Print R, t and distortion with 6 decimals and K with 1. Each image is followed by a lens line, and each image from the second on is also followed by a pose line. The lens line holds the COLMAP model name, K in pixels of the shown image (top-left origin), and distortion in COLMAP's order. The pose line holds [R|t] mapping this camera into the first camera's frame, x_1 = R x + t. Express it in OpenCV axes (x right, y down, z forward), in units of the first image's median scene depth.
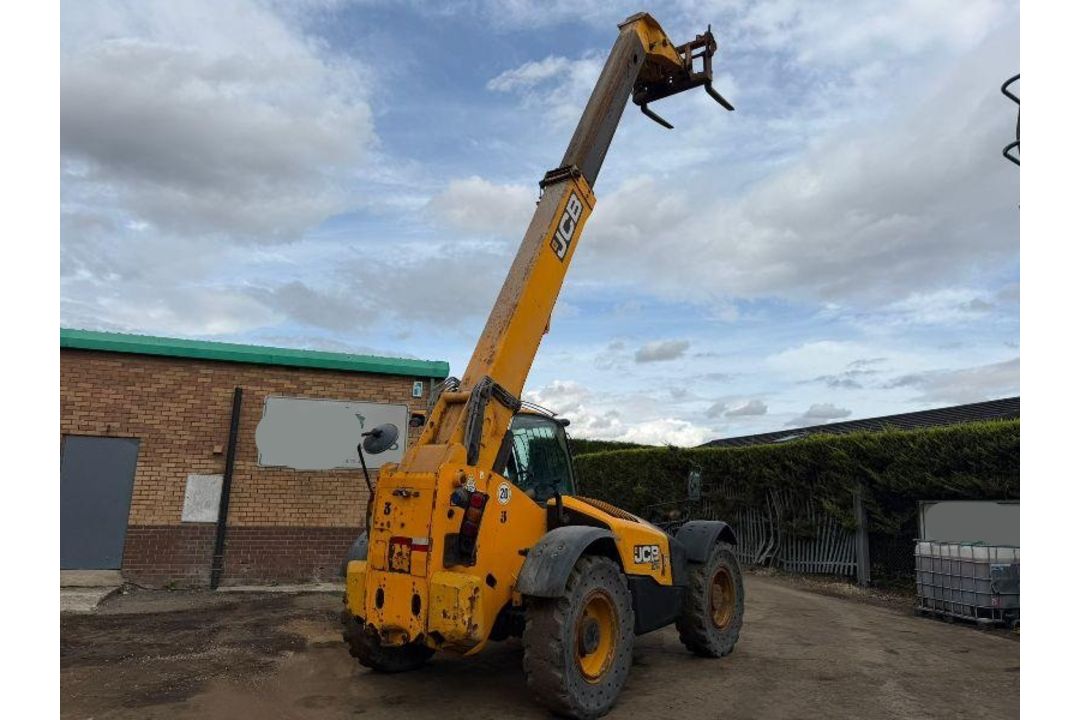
lens RADIAL K [[697.7, 0, 541.4], [0, 697.7, 358.1], [0, 0, 1]] dist [0.039722, -0.047174]
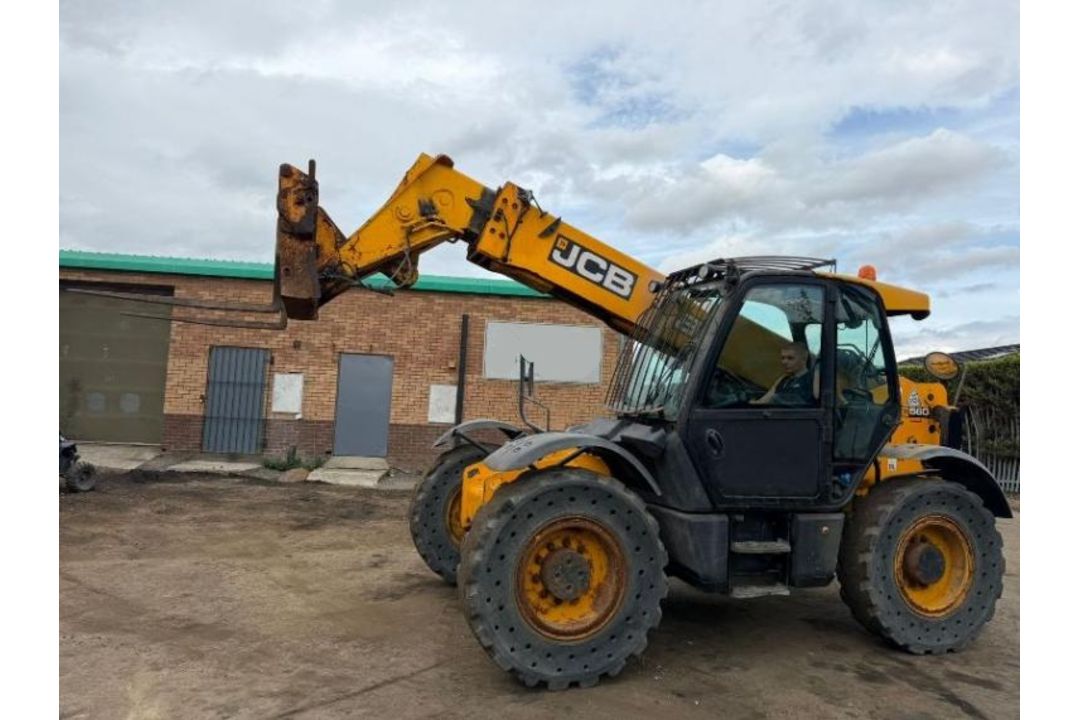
lens RADIAL K [[697.7, 0, 534.0], [0, 697.7, 365.5], [0, 0, 1]] dist [0.039722, -0.047174]
pose [[0.967762, 0.004452, -0.251828, -0.020390], [0.027906, 0.991793, 0.124775, -0.014877], [0.250316, -0.127780, 0.959695, -0.116944]]
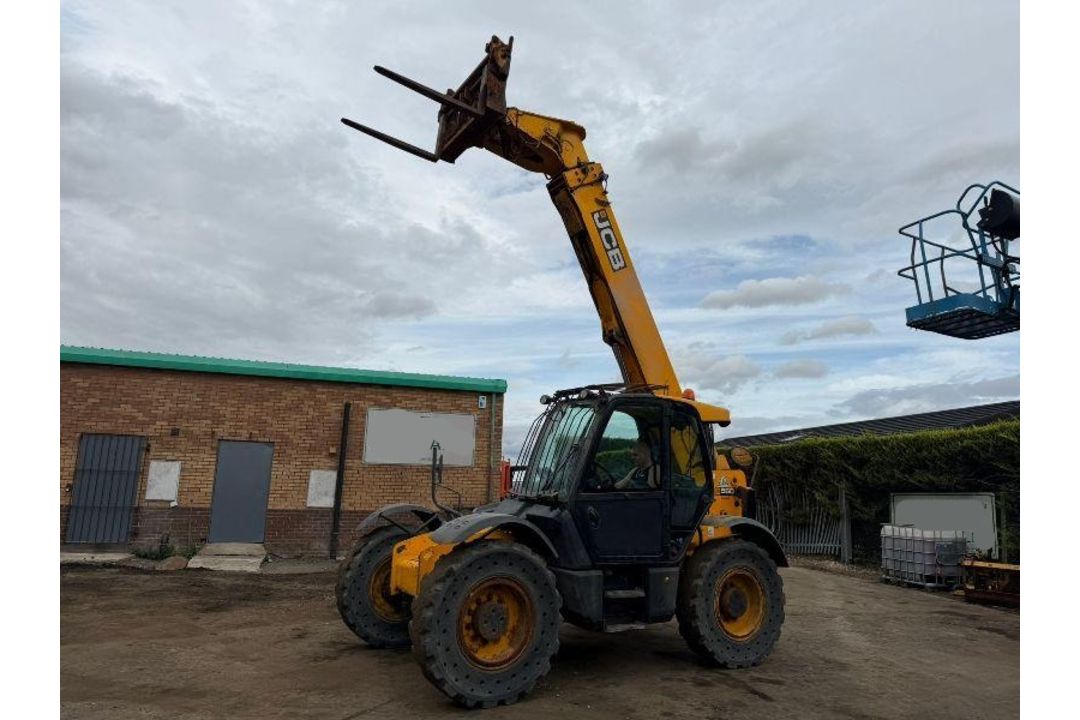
lens RADIAL K [[697.7, 0, 539.1], [0, 697.7, 362.5], [0, 0, 1]] dist [0.039722, -0.047174]
pose [[0.999652, -0.001395, -0.026357, -0.048971], [0.001794, 0.999884, 0.015121, -0.049779], [0.026333, -0.015163, 0.999538, -0.264445]]
